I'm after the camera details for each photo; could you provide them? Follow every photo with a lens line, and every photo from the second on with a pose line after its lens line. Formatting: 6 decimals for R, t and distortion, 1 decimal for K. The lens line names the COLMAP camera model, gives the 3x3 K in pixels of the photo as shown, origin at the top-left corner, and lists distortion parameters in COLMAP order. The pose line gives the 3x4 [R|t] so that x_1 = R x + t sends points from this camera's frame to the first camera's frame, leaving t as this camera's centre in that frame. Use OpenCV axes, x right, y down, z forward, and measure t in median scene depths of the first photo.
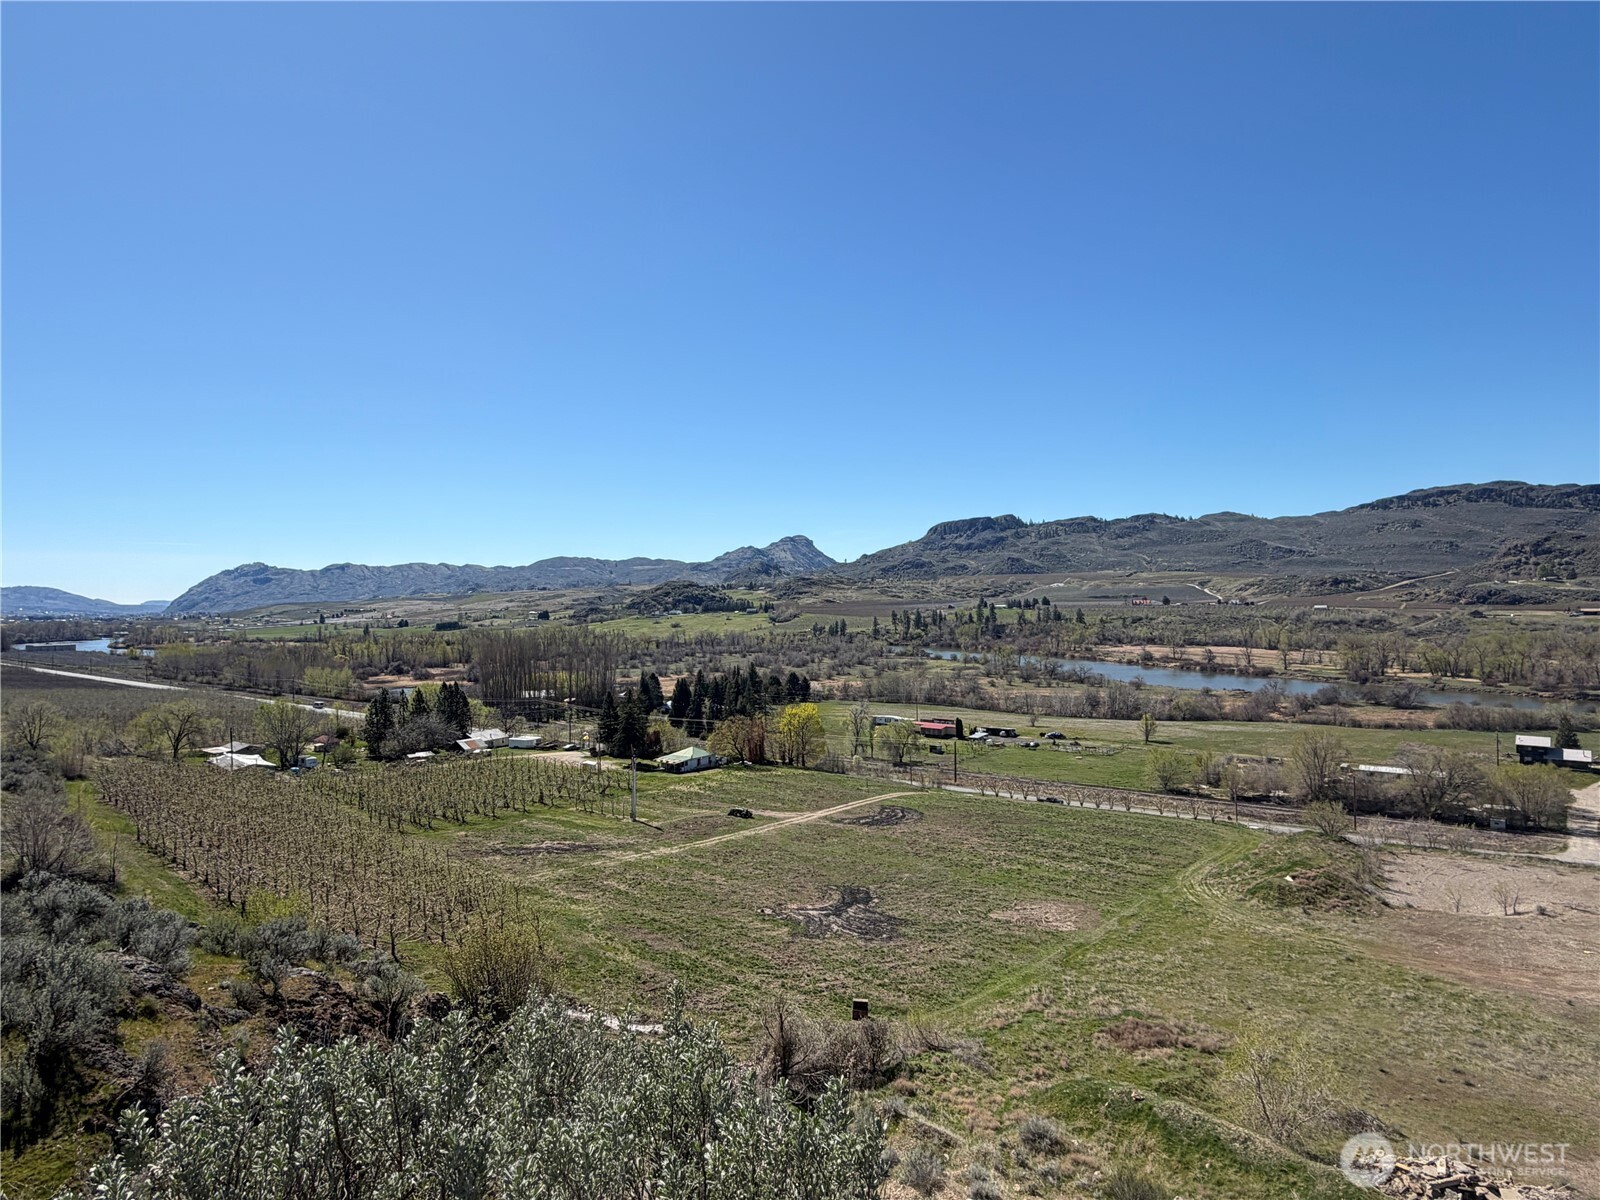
lens RADIAL K [[903.8, 0, 794.6], [0, 903.8, 599.5], [0, 0, 1]] dist [0.003447, -0.000340]
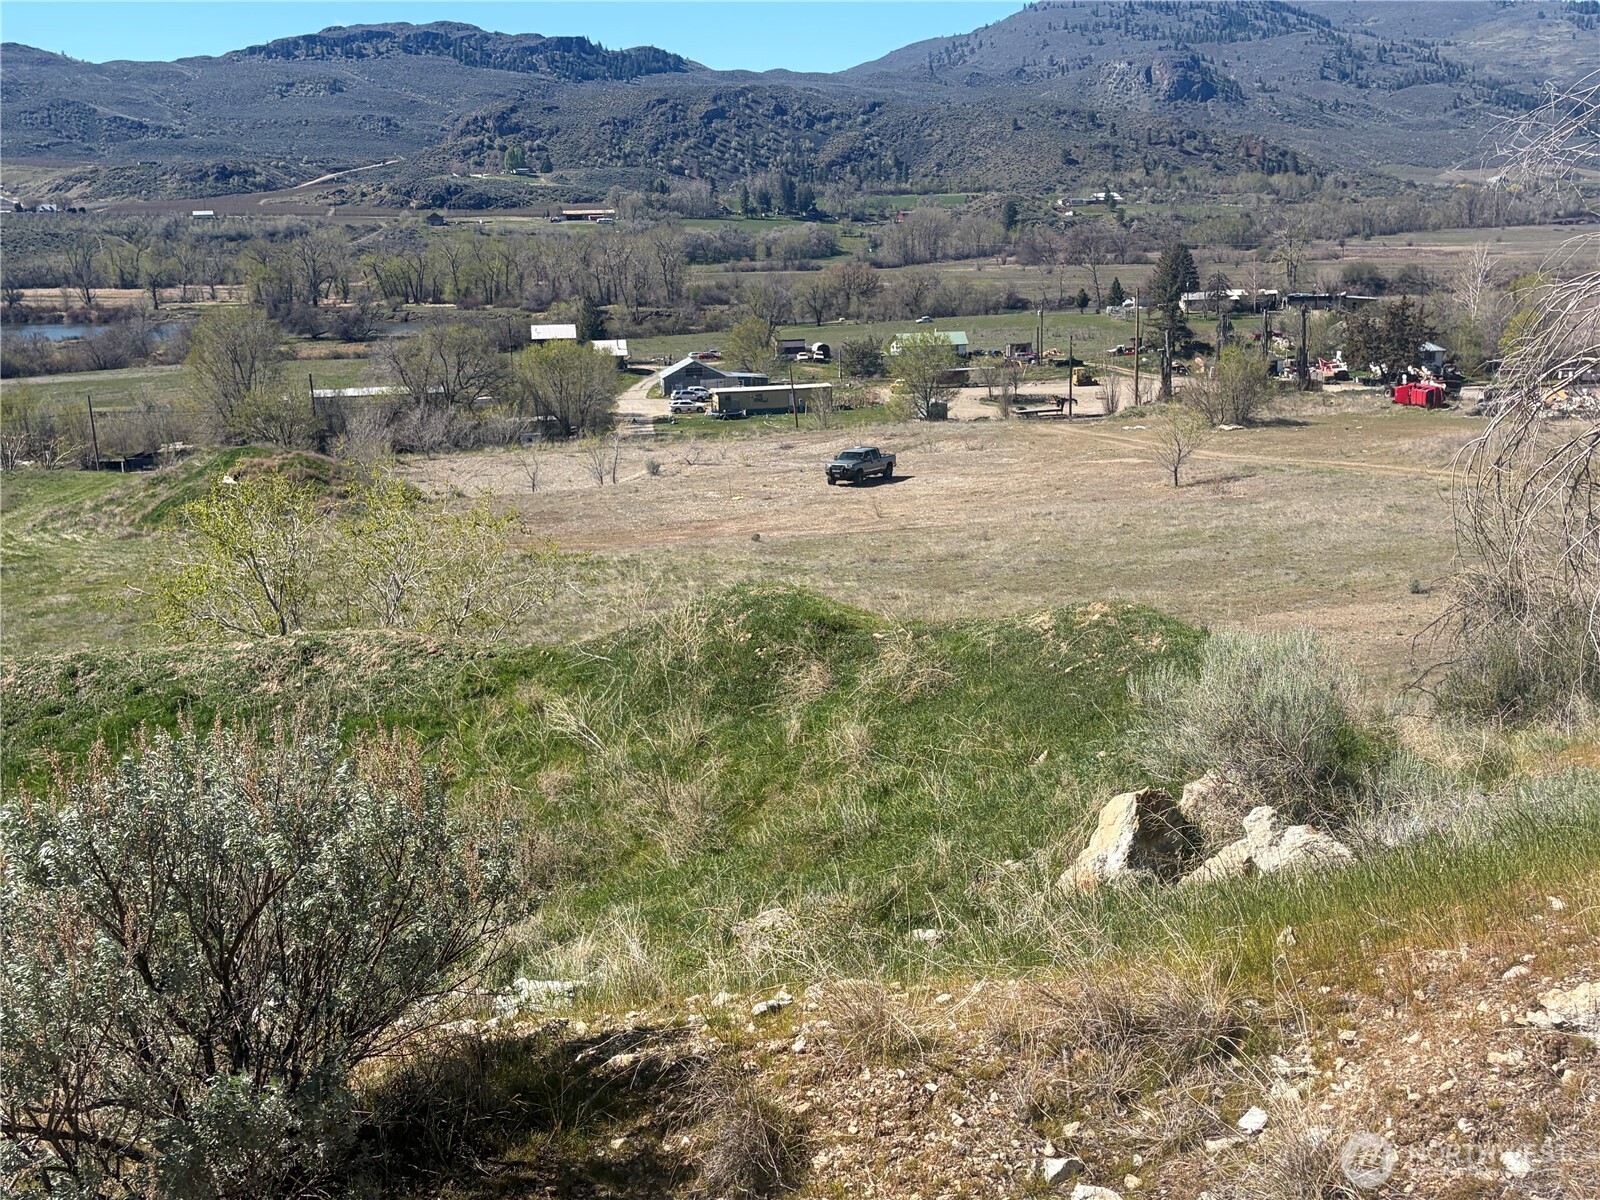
lens RADIAL K [[1708.4, 0, 797.3], [0, 1708.4, 597.3], [0, 0, 1]] dist [0.031139, 0.000000]
pose [[0.656015, -0.170997, 0.735122, 0.146182], [0.015725, 0.976882, 0.213200, 0.265246], [-0.754584, -0.128303, 0.643539, 0.344604]]
